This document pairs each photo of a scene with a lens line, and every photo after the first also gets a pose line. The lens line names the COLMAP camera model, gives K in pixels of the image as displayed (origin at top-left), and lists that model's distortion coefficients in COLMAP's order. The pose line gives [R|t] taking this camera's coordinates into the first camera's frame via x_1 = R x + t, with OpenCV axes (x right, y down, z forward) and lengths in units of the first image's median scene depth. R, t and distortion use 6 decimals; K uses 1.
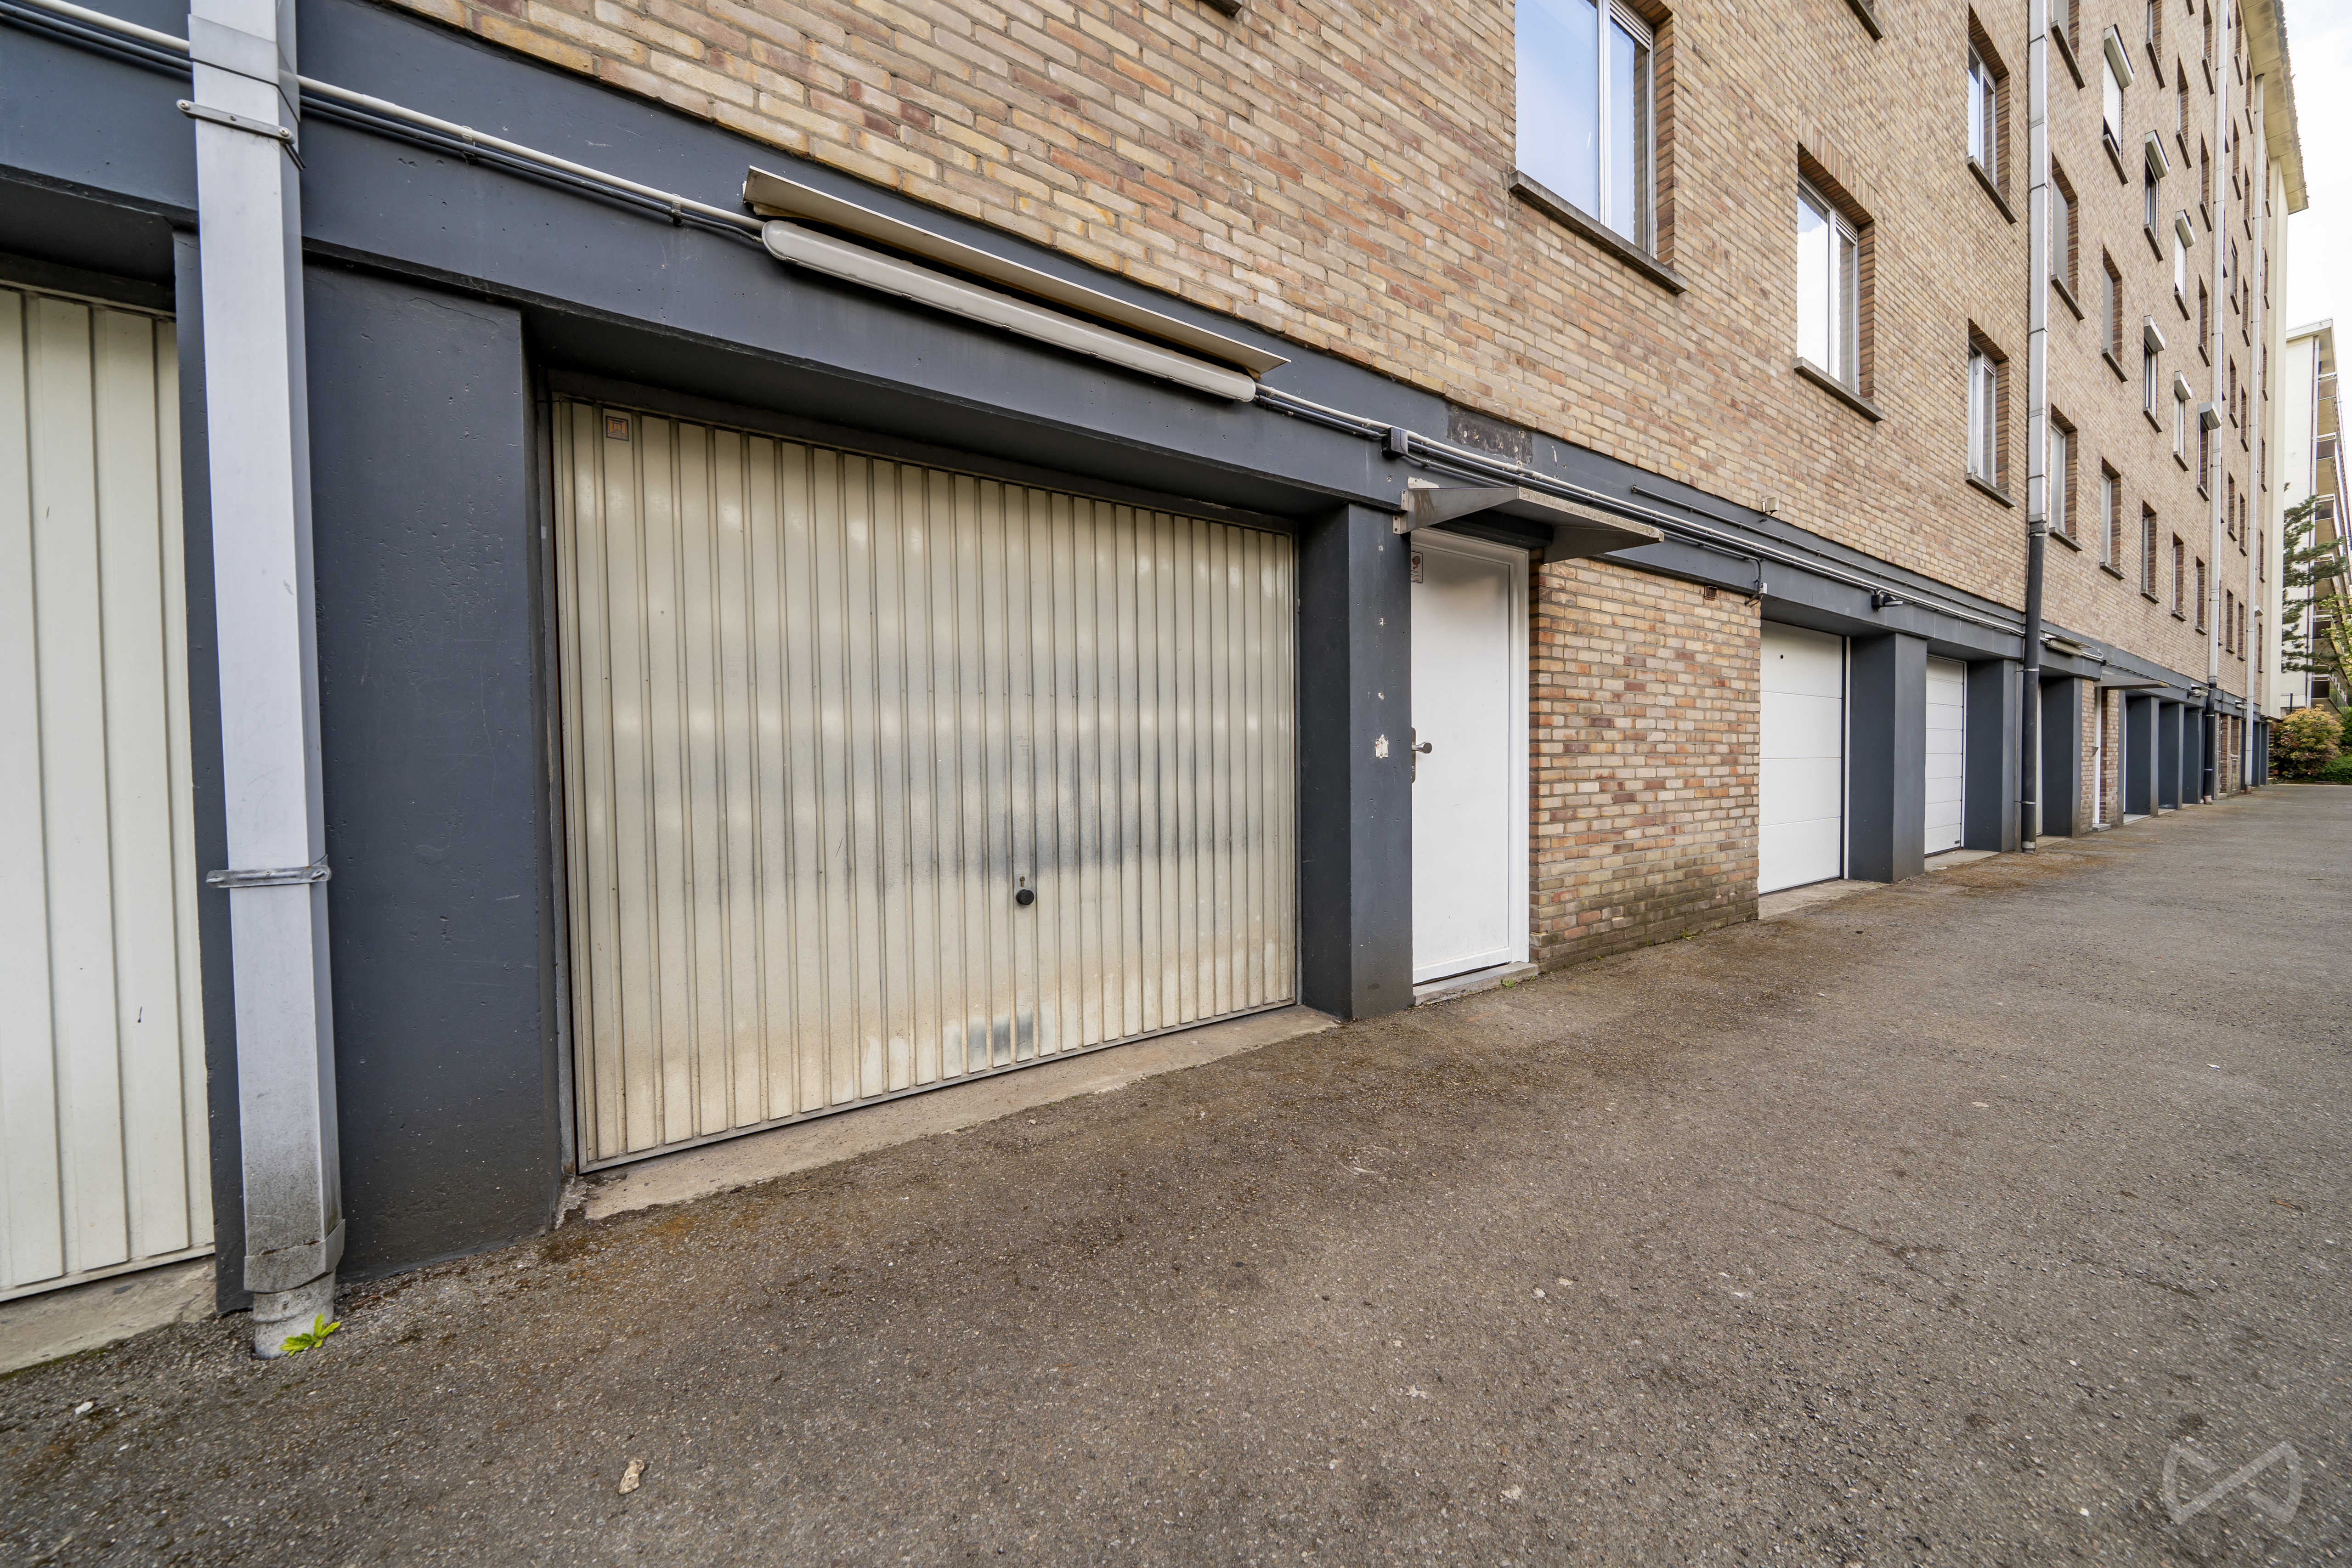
lens RADIAL K [[785.0, 0, 1167.3], [0, 785.0, 785.7], [0, 0, 1]] dist [0.000484, -0.002525]
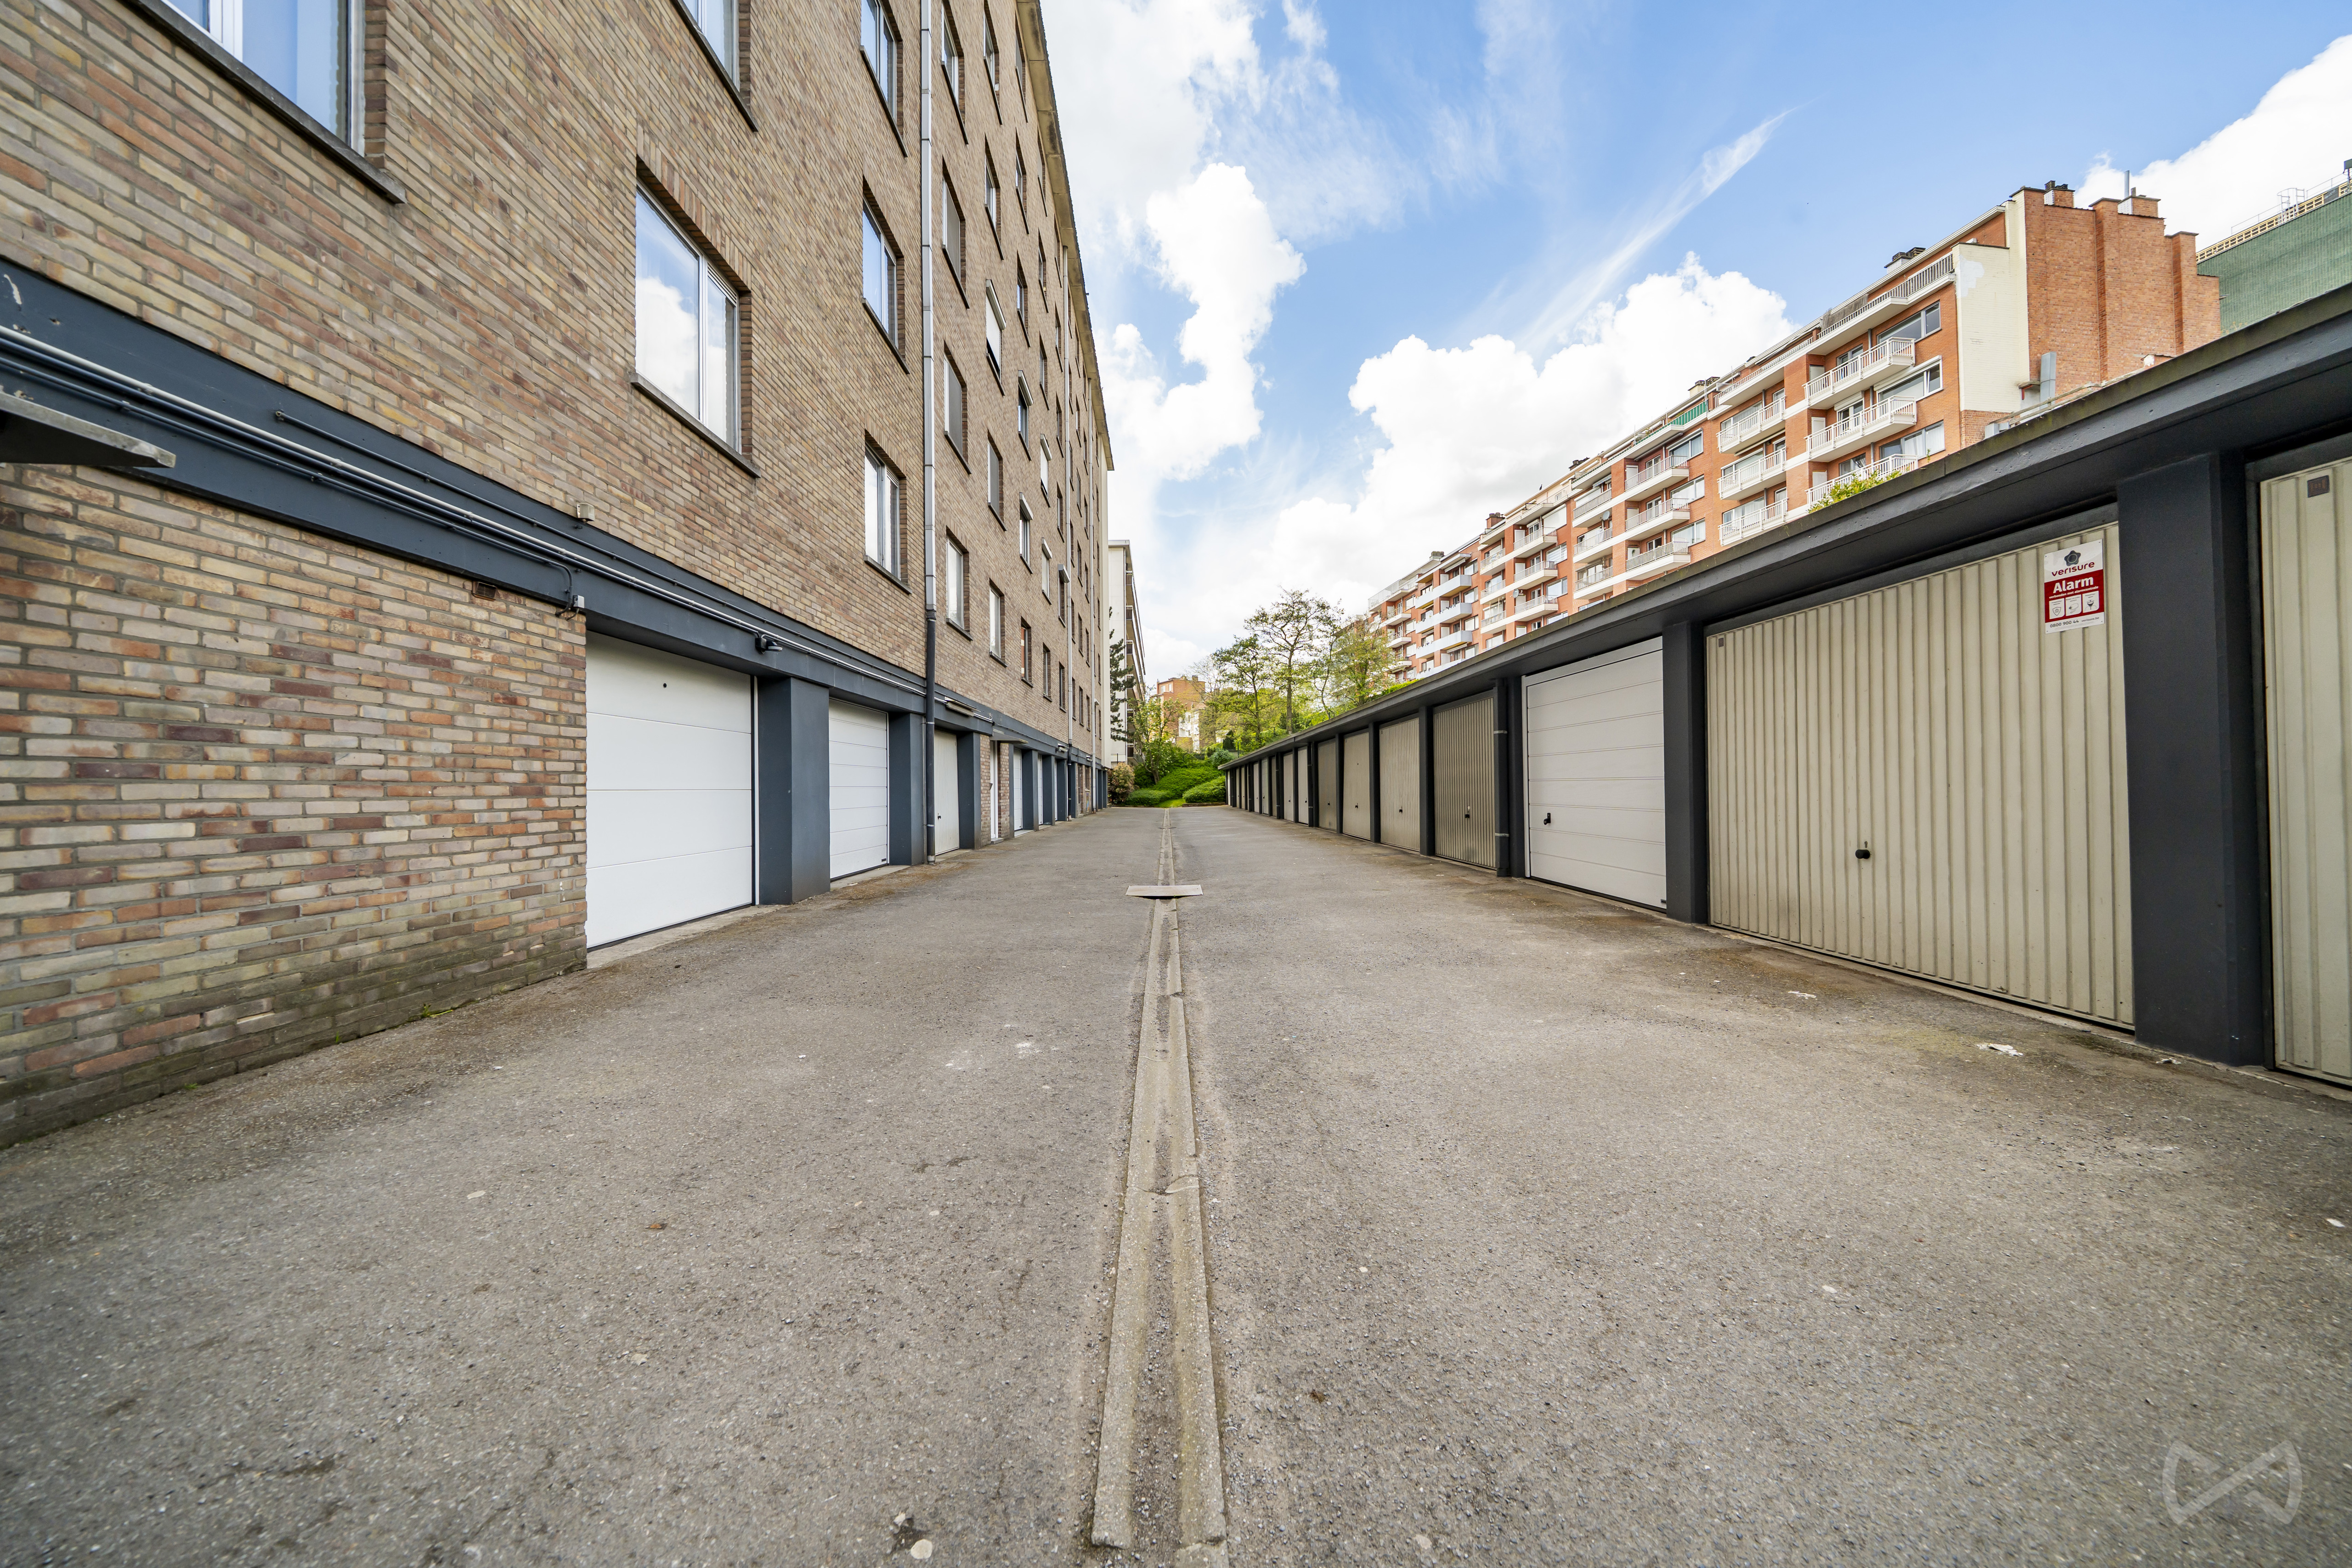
lens RADIAL K [[785.0, 0, 1167.3], [0, 785.0, 785.7], [0, 0, 1]] dist [0.000484, -0.002525]
pose [[0.546032, 0.007616, 0.837729, 0.377584], [0.028829, 0.999196, -0.027875, 0.005579], [-0.837268, 0.039371, 0.545374, -0.054395]]
